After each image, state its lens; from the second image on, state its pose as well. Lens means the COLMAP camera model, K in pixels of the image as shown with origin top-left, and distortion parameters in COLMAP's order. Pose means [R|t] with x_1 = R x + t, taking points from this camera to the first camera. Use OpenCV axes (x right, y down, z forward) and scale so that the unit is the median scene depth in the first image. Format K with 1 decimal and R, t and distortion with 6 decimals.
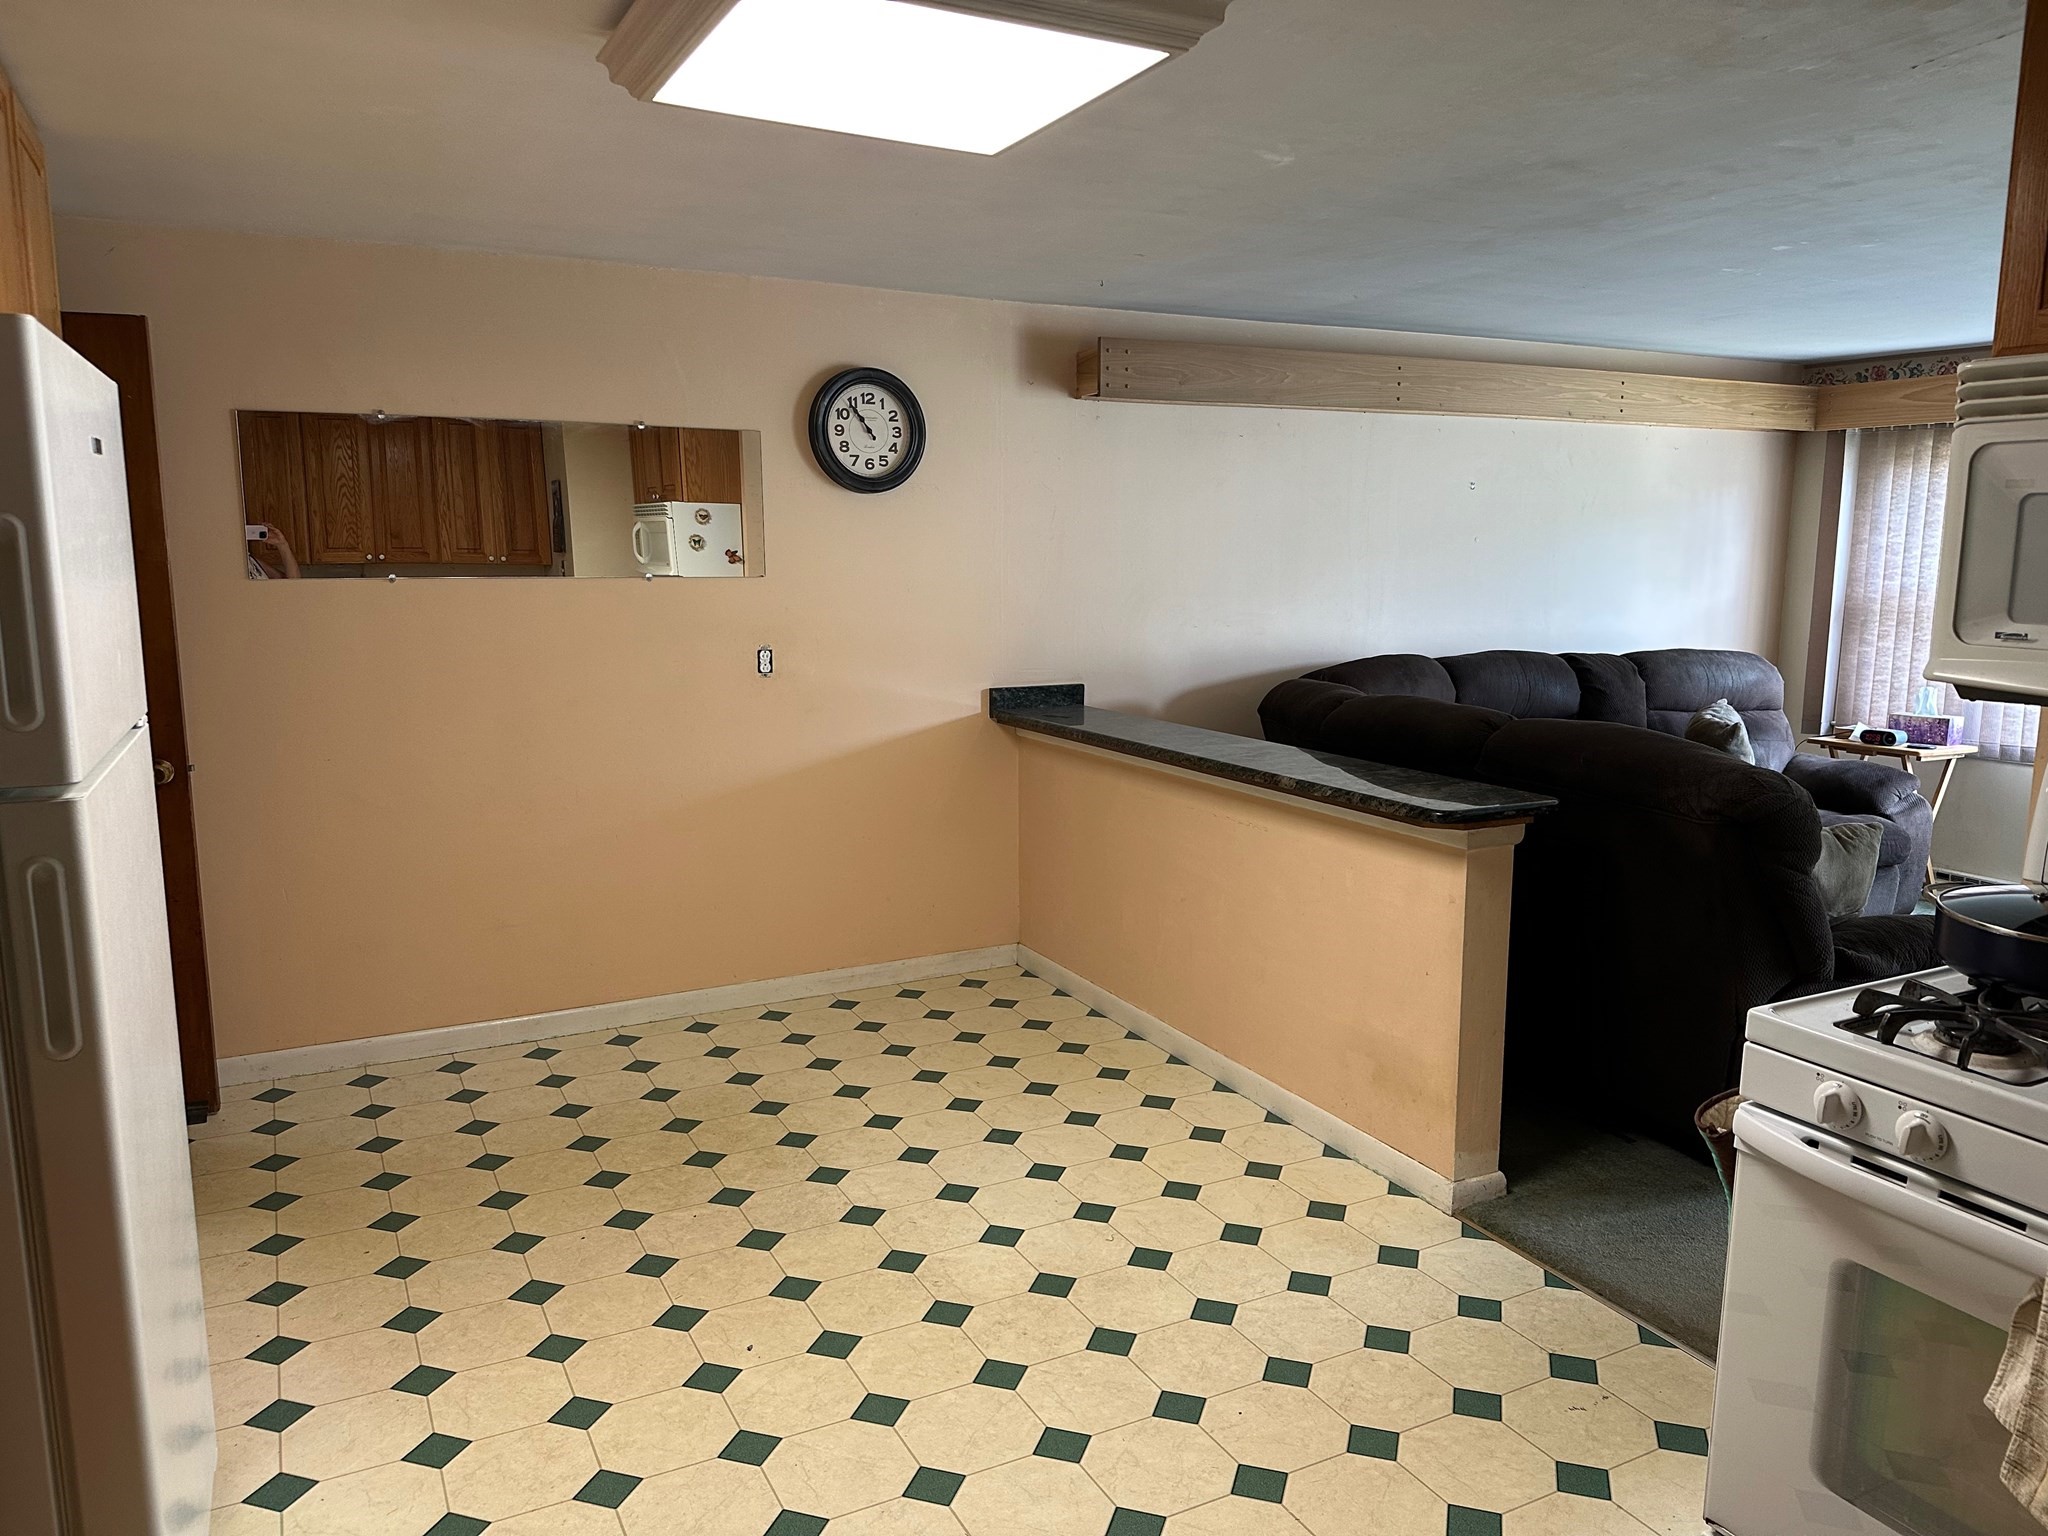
lens RADIAL K [[1438.6, 0, 1032.4], [0, 1438.6, 771.0], [0, 0, 1]] dist [0.027417, -0.013168]
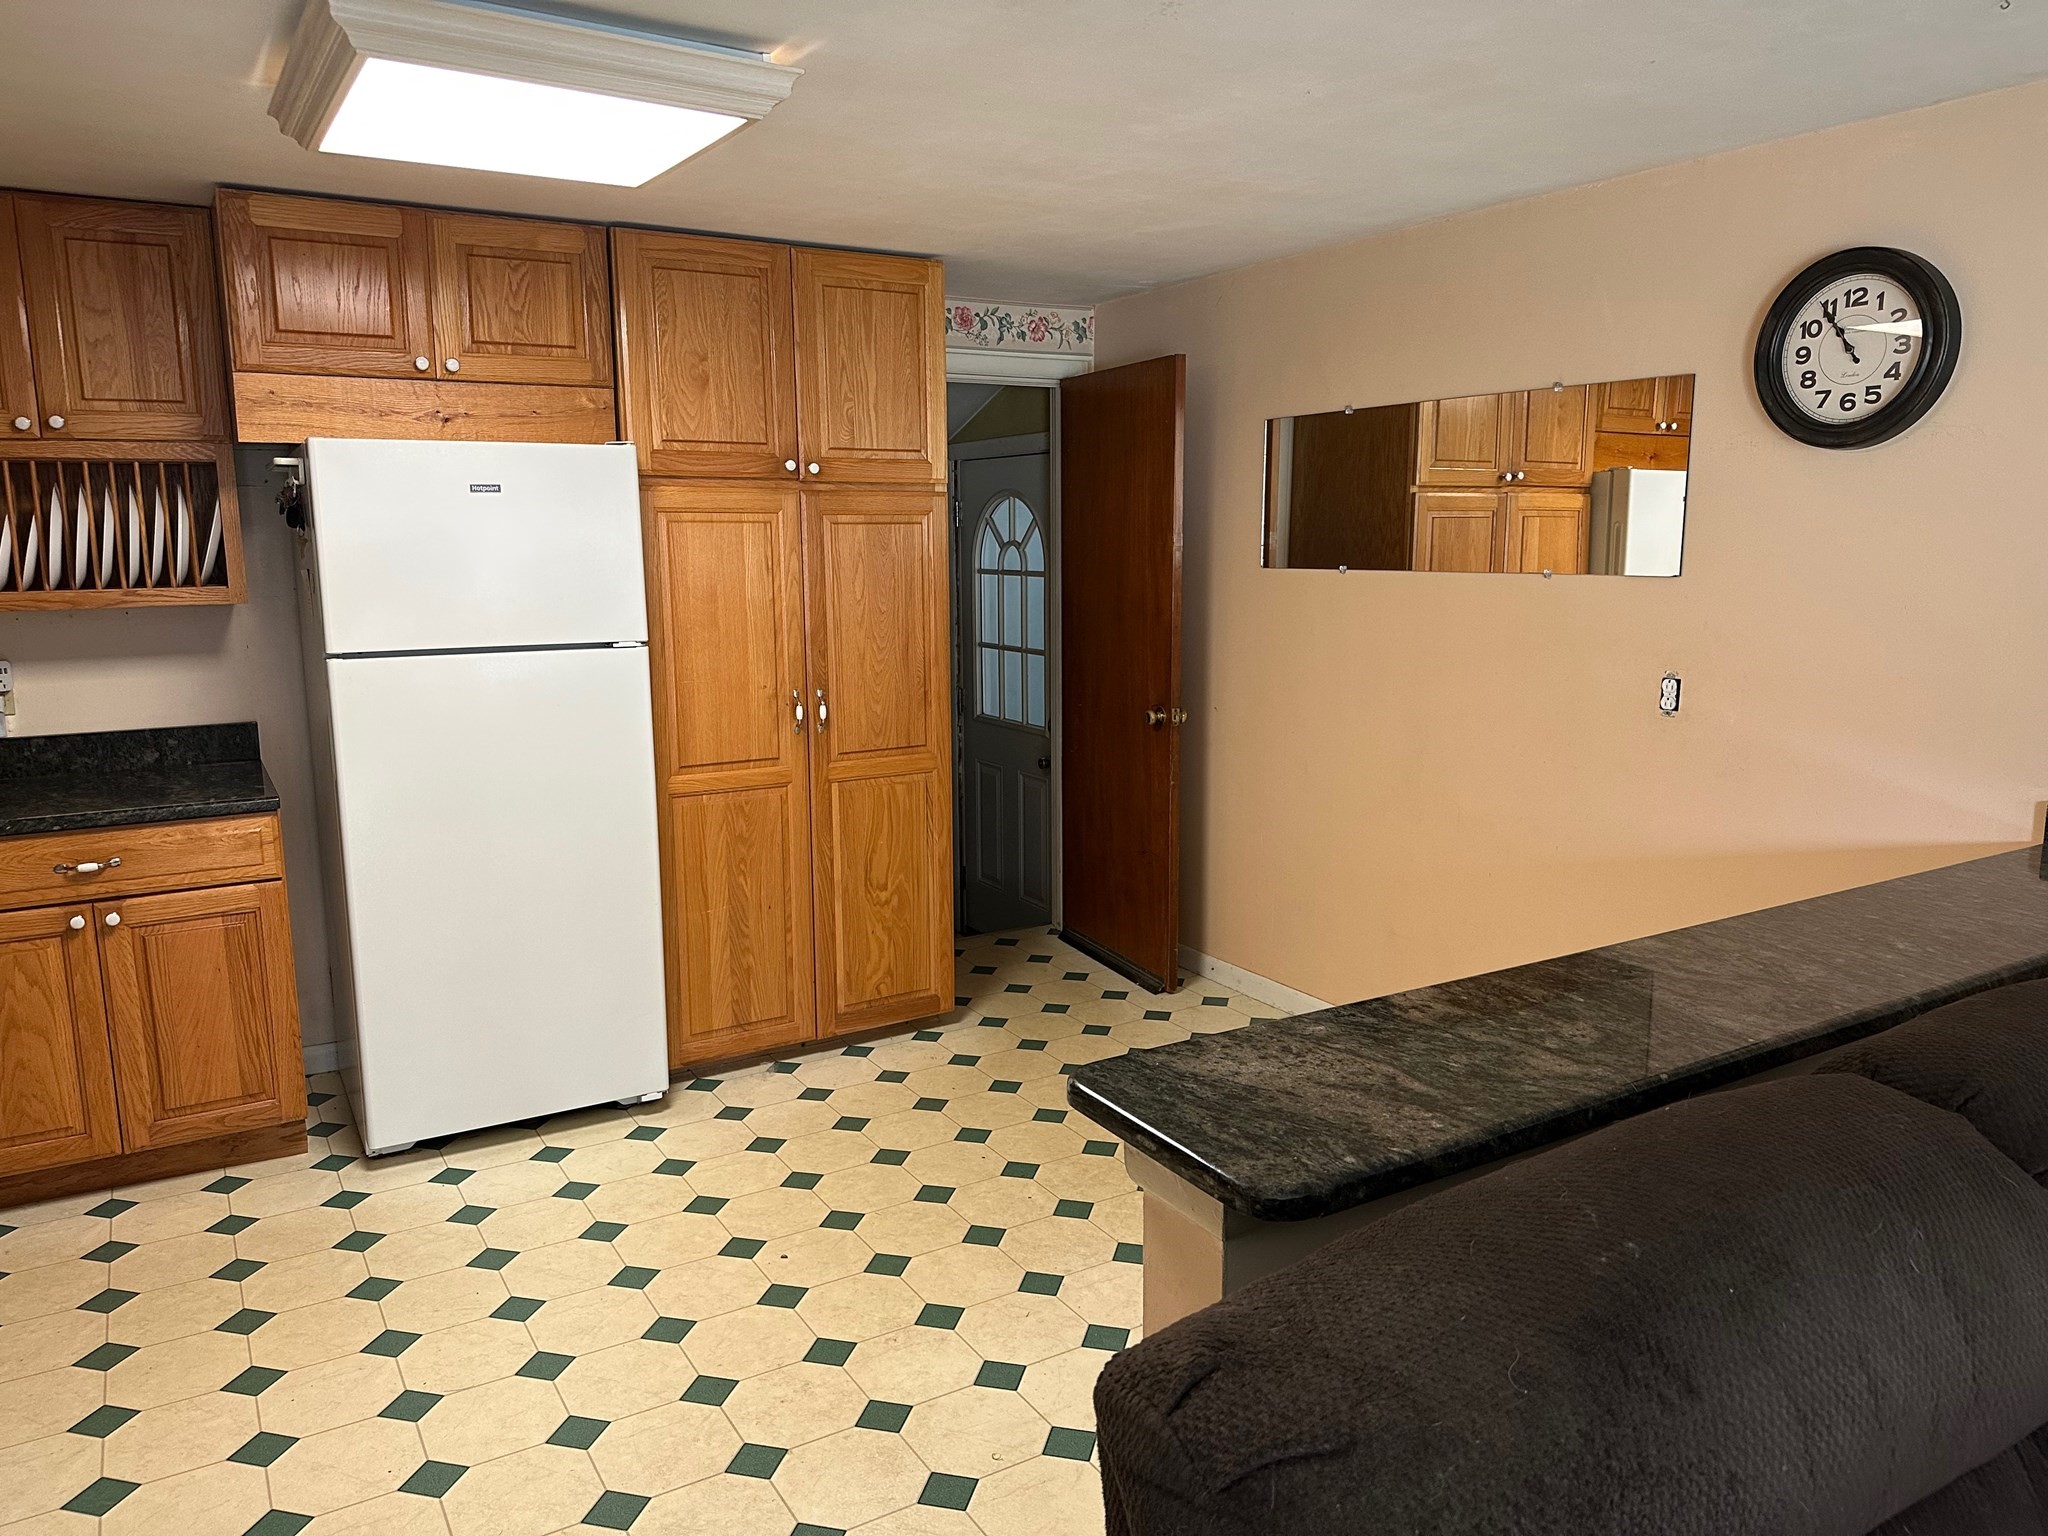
lens RADIAL K [[1438.6, 0, 1021.2], [0, 1438.6, 767.6], [0, 0, 1]] dist [0.027417, -0.013168]
pose [[0.065734, 0.165656, -0.983990, 0.481381], [-0.144223, 0.977346, 0.154903, -0.097893], [0.987360, 0.131731, 0.088136, 0.576029]]
